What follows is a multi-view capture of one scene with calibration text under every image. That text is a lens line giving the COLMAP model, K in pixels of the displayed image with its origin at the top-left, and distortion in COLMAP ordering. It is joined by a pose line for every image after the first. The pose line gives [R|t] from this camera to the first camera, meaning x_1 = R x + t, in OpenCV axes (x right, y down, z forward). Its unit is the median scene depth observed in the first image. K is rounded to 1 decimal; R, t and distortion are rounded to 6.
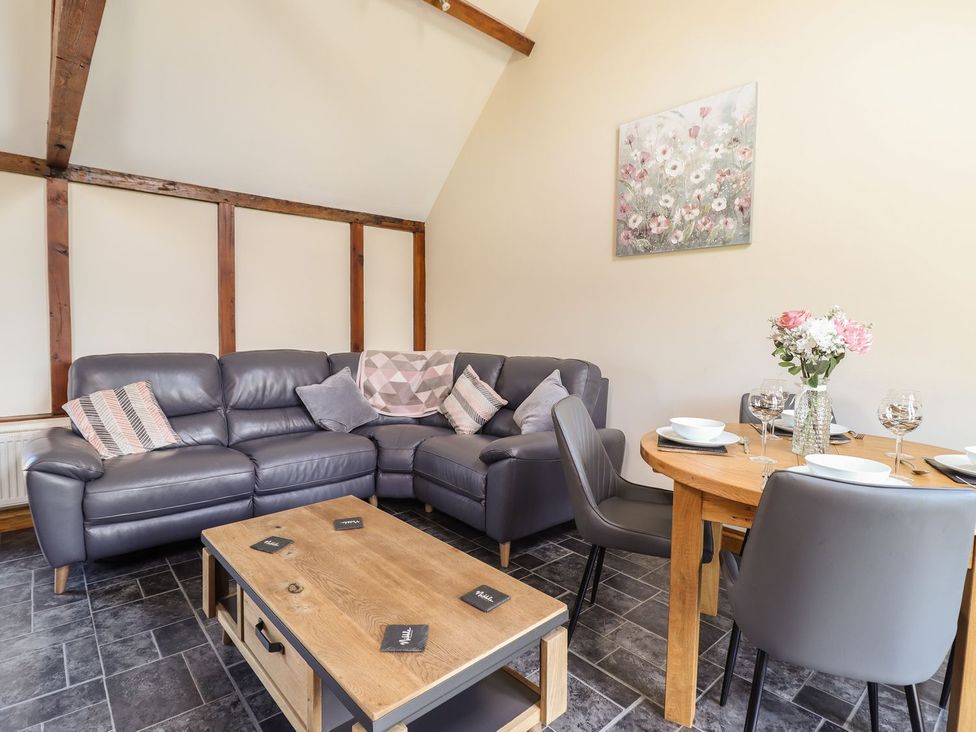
lens RADIAL K [[508.2, 0, 488.2], [0, 508.2, 350.2], [0, 0, 1]] dist [-0.001337, -0.012112]
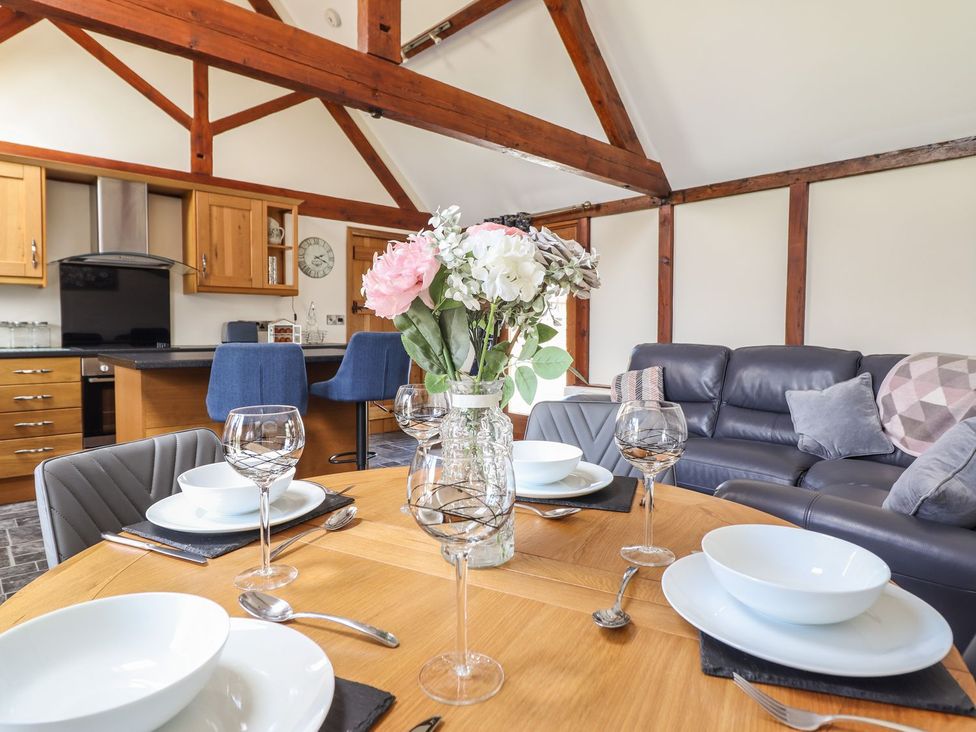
lens RADIAL K [[588.7, 0, 489.7], [0, 588.7, 352.0], [0, 0, 1]] dist [-0.003489, -0.001428]
pose [[0.020271, 0.029467, -0.999360, 0.640703], [-0.053109, 0.998186, 0.028356, 0.010437], [0.998383, 0.052500, 0.021799, 0.551063]]
